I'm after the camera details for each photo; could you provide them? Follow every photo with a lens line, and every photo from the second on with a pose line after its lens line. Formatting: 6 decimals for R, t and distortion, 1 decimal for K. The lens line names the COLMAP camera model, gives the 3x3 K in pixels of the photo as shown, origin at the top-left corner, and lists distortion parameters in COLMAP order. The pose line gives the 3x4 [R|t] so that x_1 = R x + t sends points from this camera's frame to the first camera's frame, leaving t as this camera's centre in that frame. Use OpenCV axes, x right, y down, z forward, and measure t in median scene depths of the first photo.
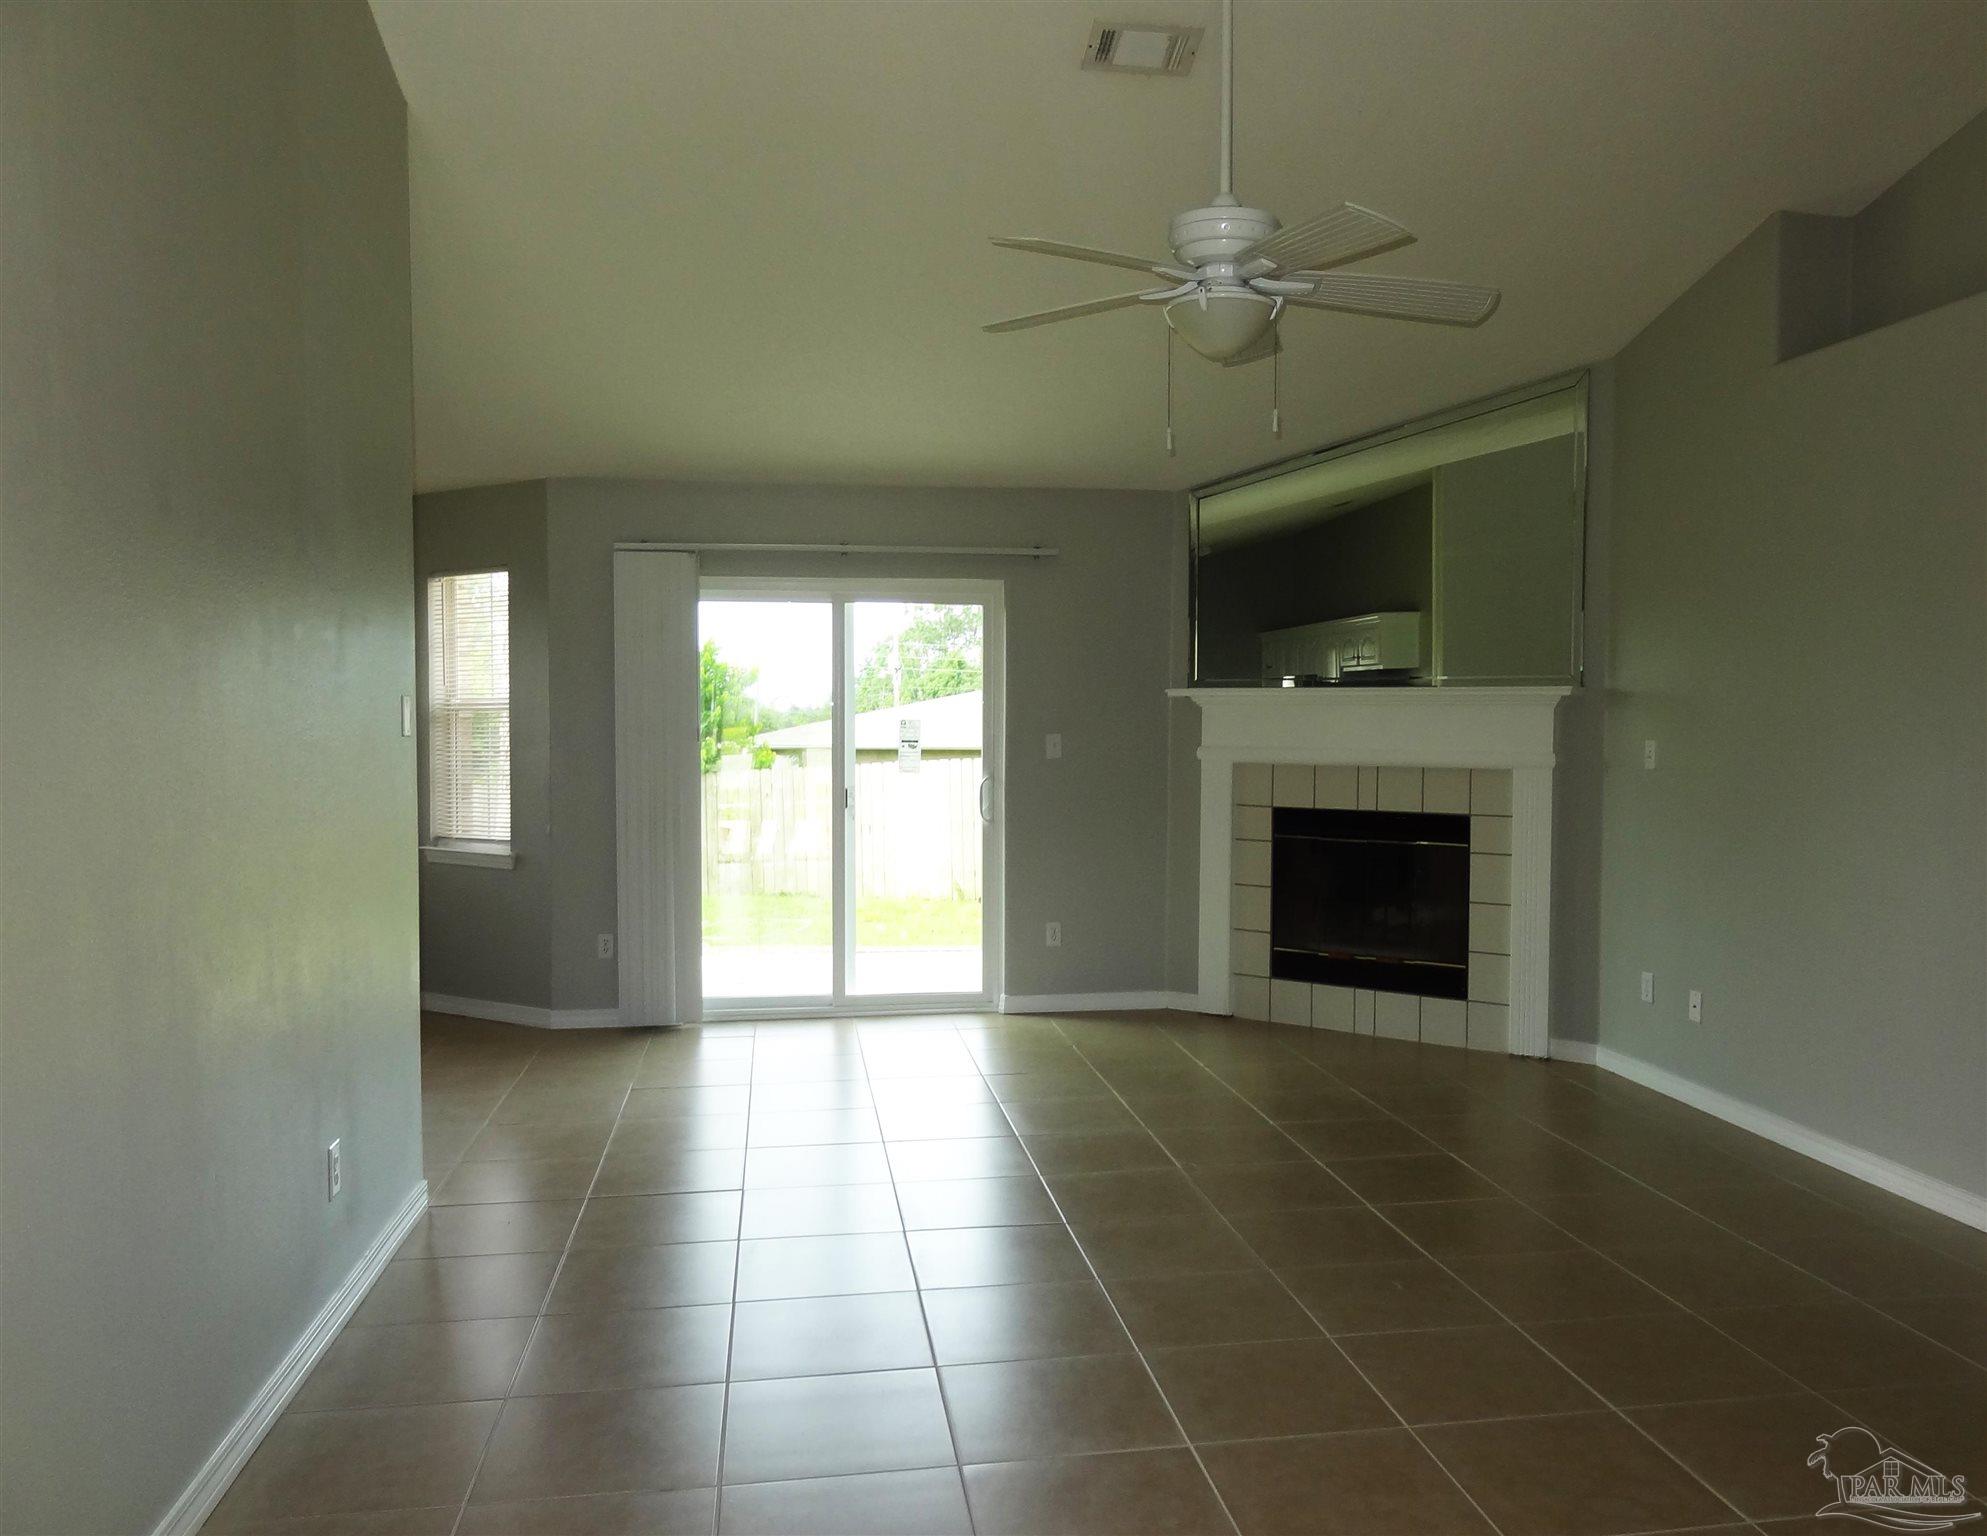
lens RADIAL K [[1475.6, 0, 1045.0], [0, 1475.6, 763.9], [0, 0, 1]] dist [-0.001346, -0.001511]
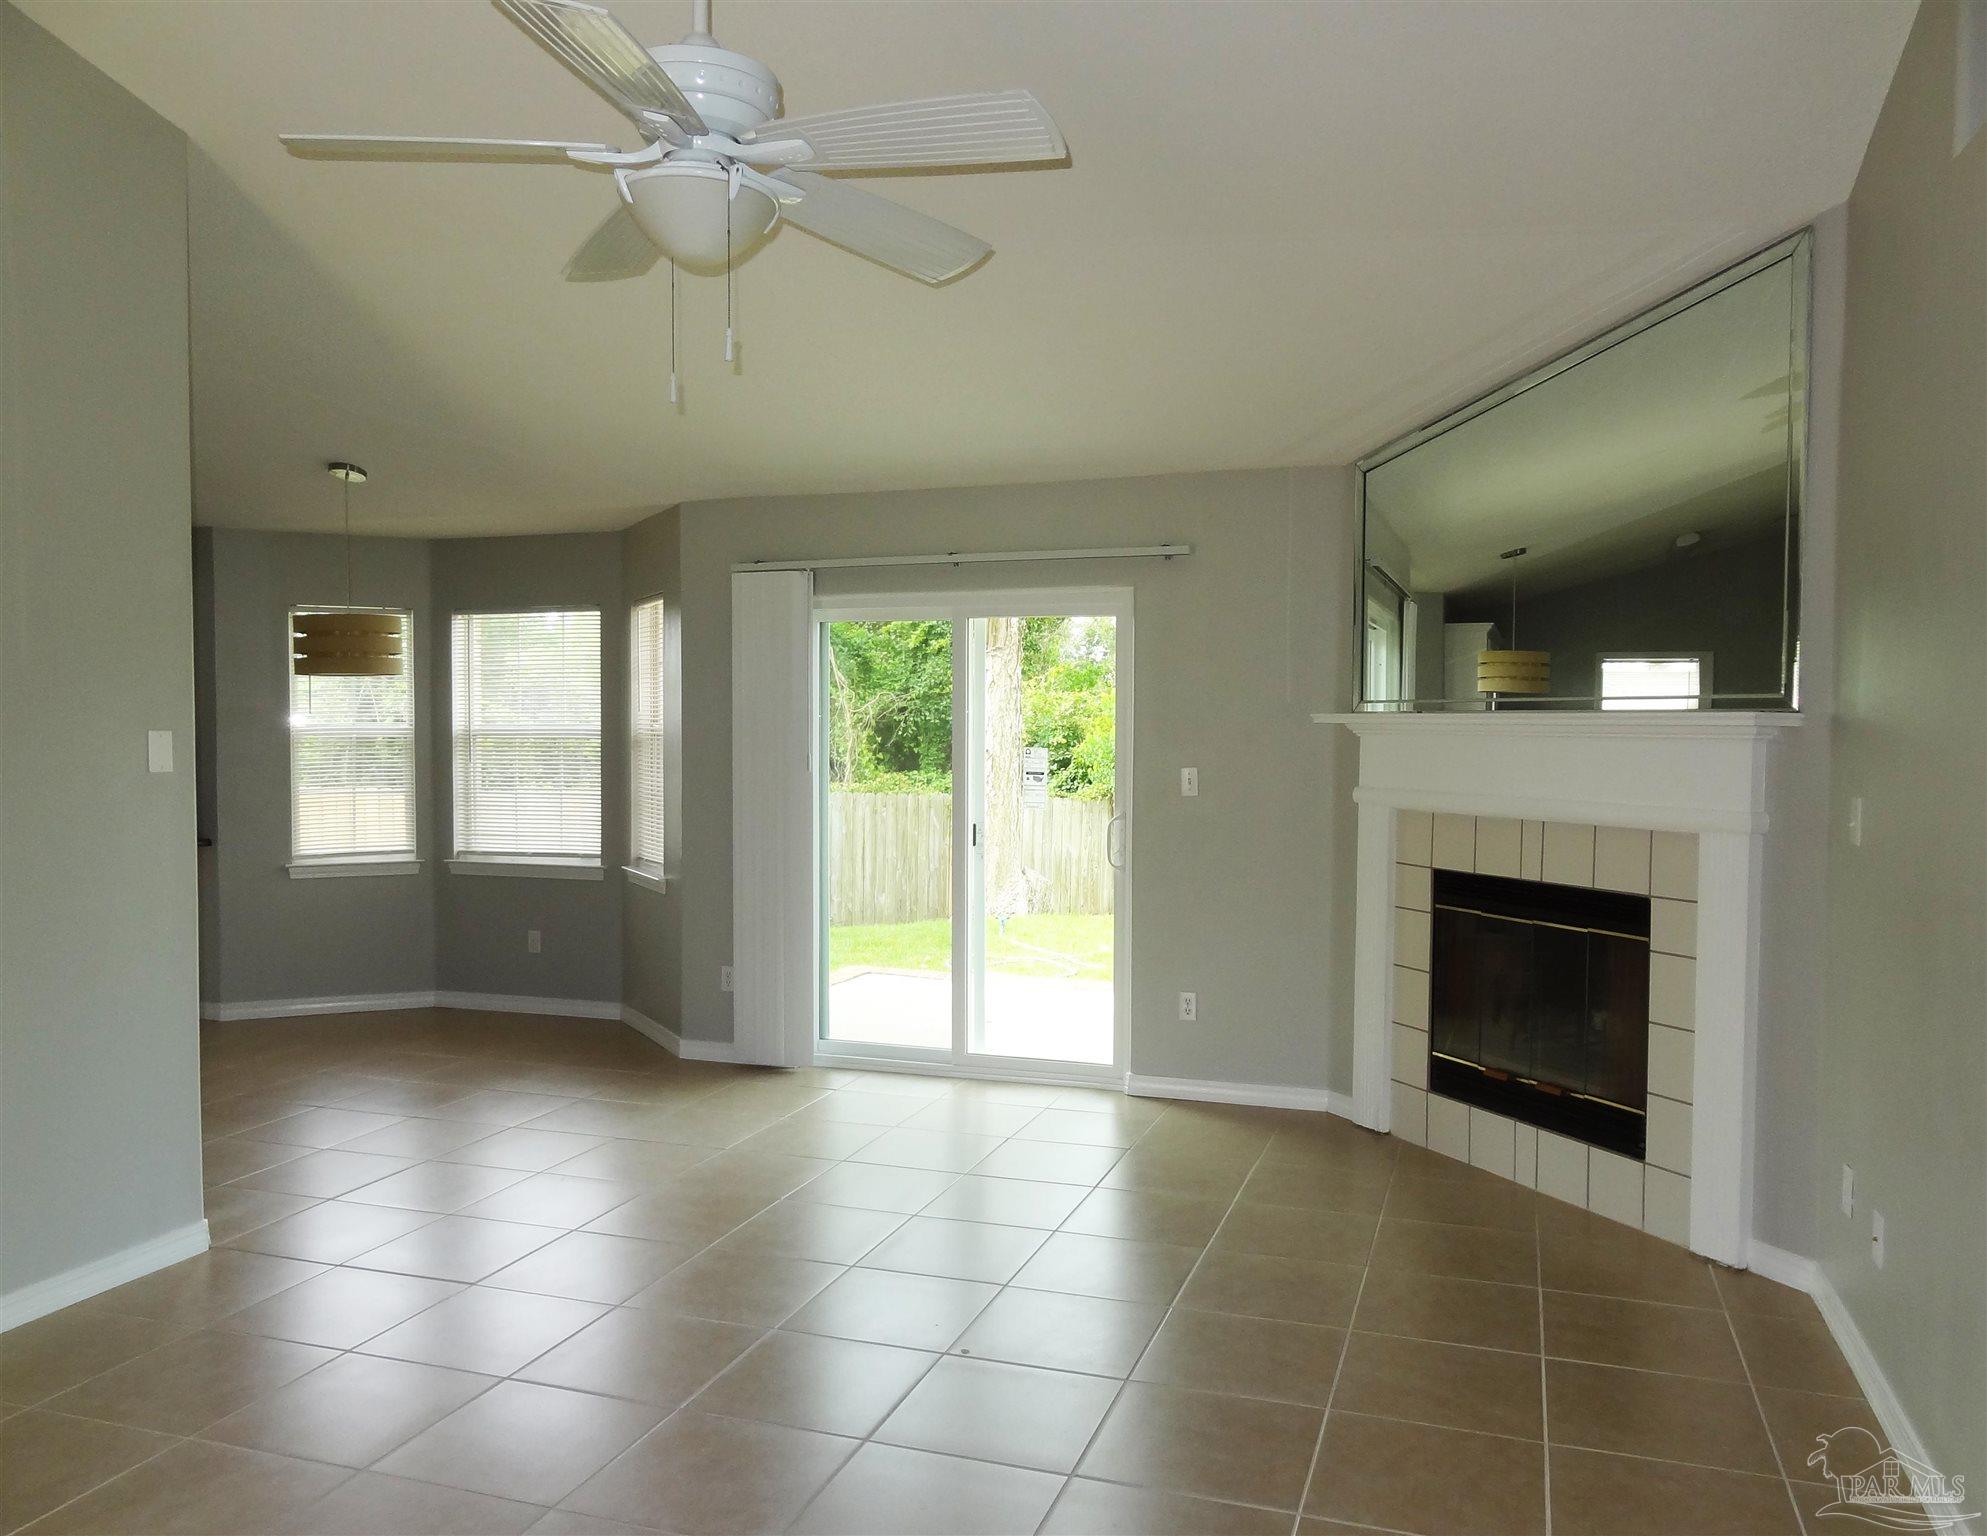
lens RADIAL K [[1475.6, 0, 1007.9], [0, 1475.6, 770.5], [0, 0, 1]] dist [-0.001346, -0.001511]
pose [[0.879838, 0.016787, -0.474976, 0.325162], [-0.017665, 0.999841, 0.002617, -0.019656], [0.474944, 0.006088, 0.879995, 0.224805]]
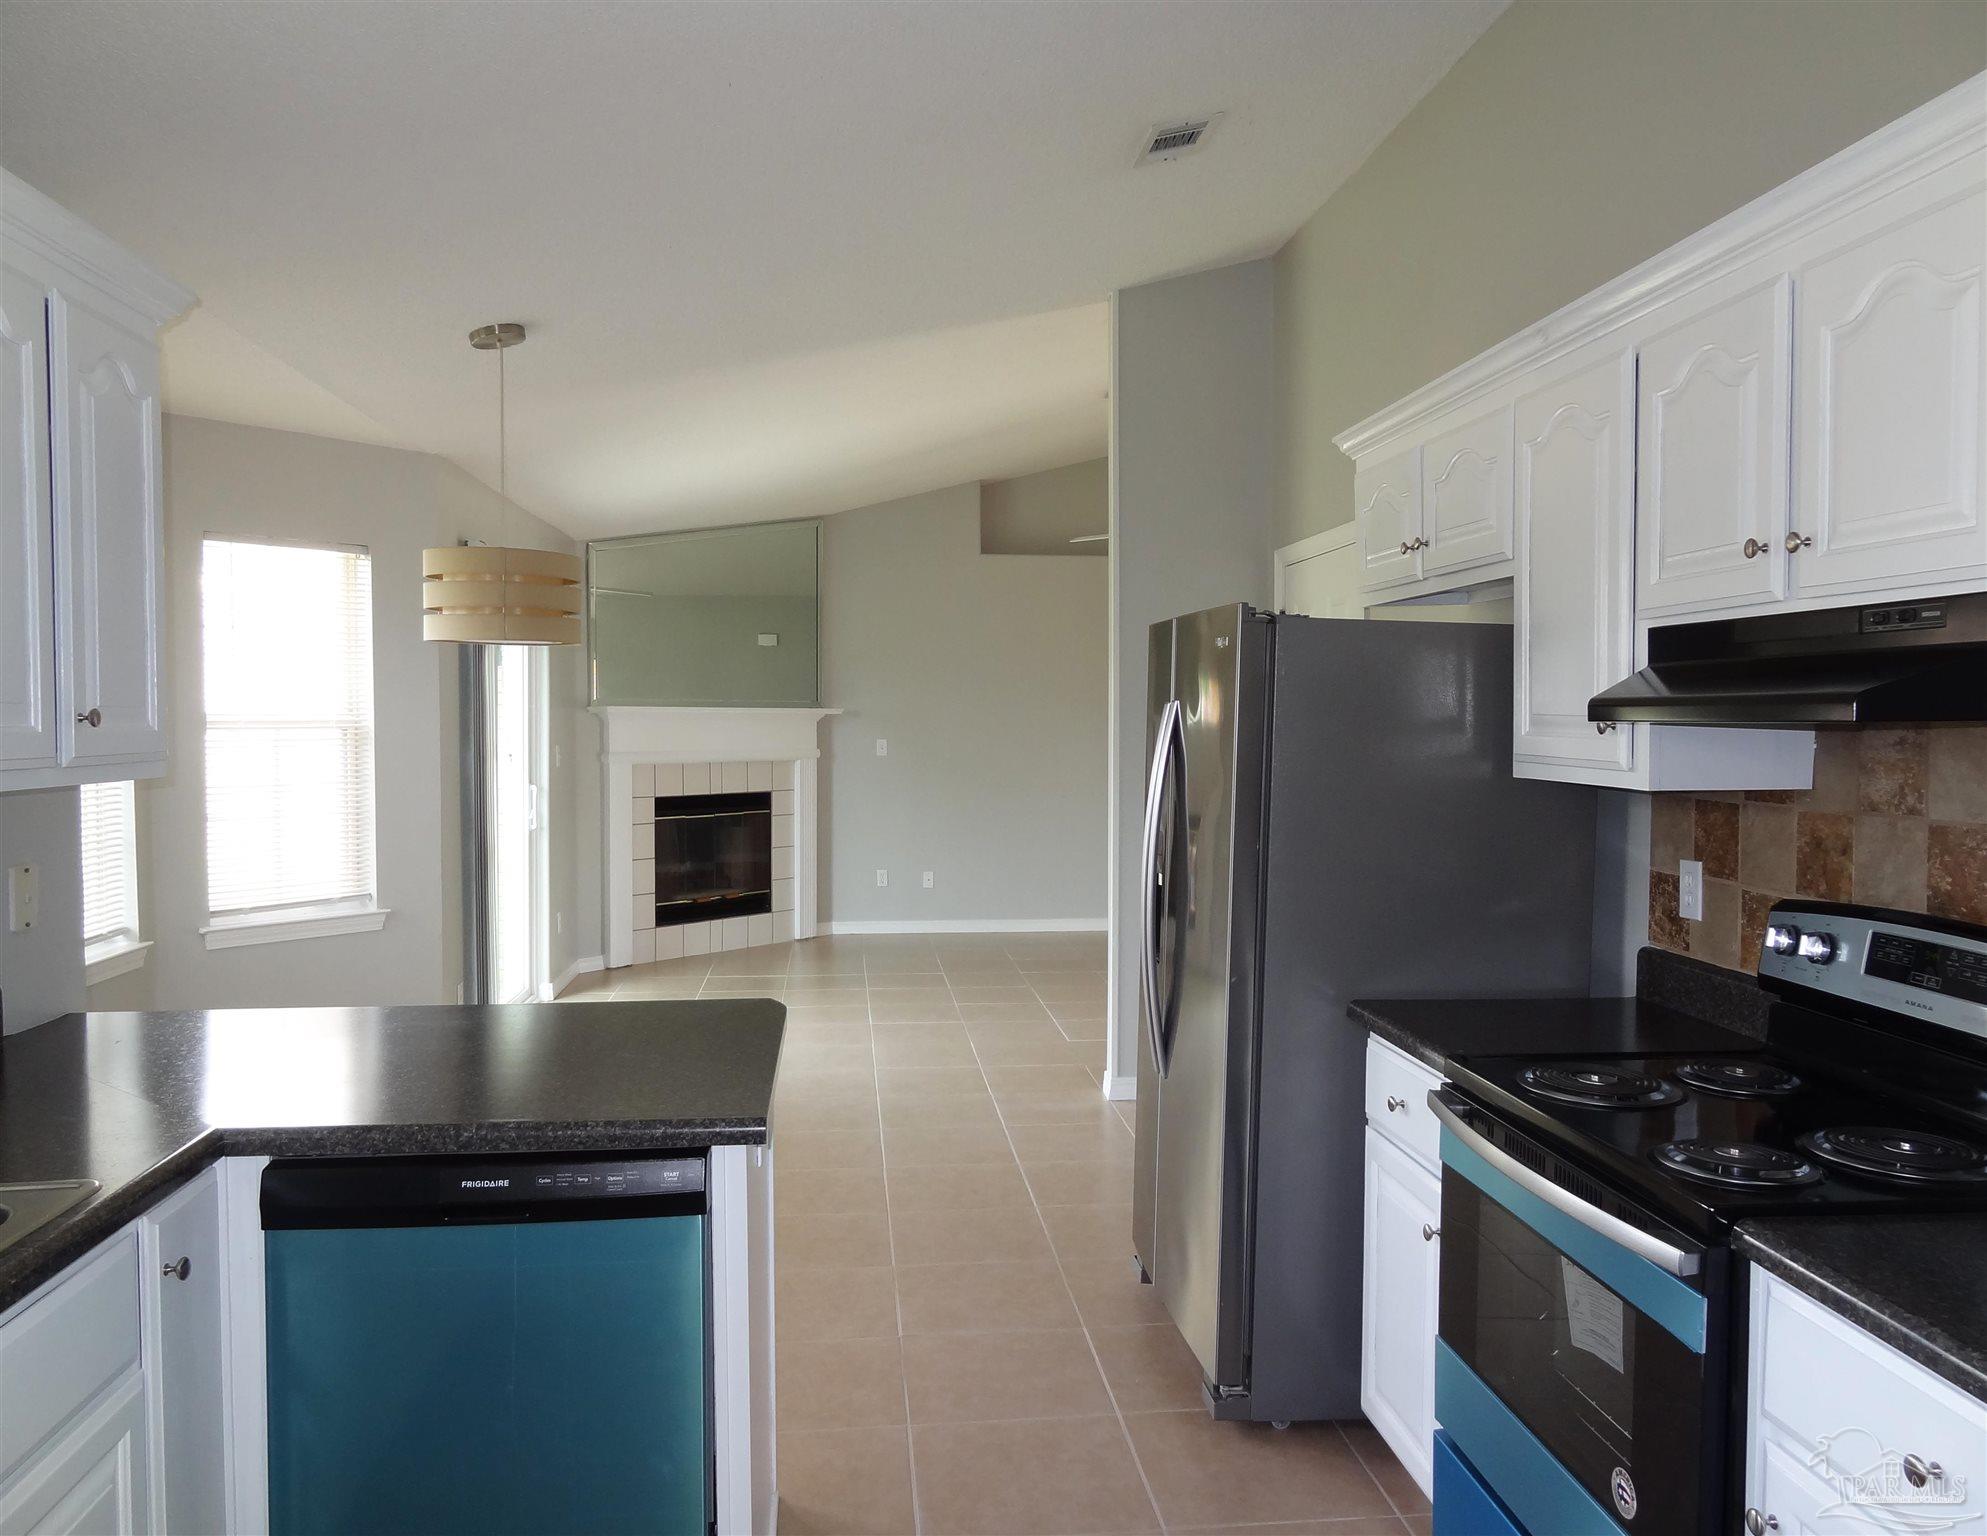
lens RADIAL K [[1475.6, 0, 992.3], [0, 1475.6, 771.9], [0, 0, 1]] dist [-0.001346, -0.001511]
pose [[0.065393, -0.041433, 0.996999, -1.138066], [0.023020, 0.998934, 0.040004, -0.038698], [-0.997594, 0.020335, 0.066277, 0.618801]]
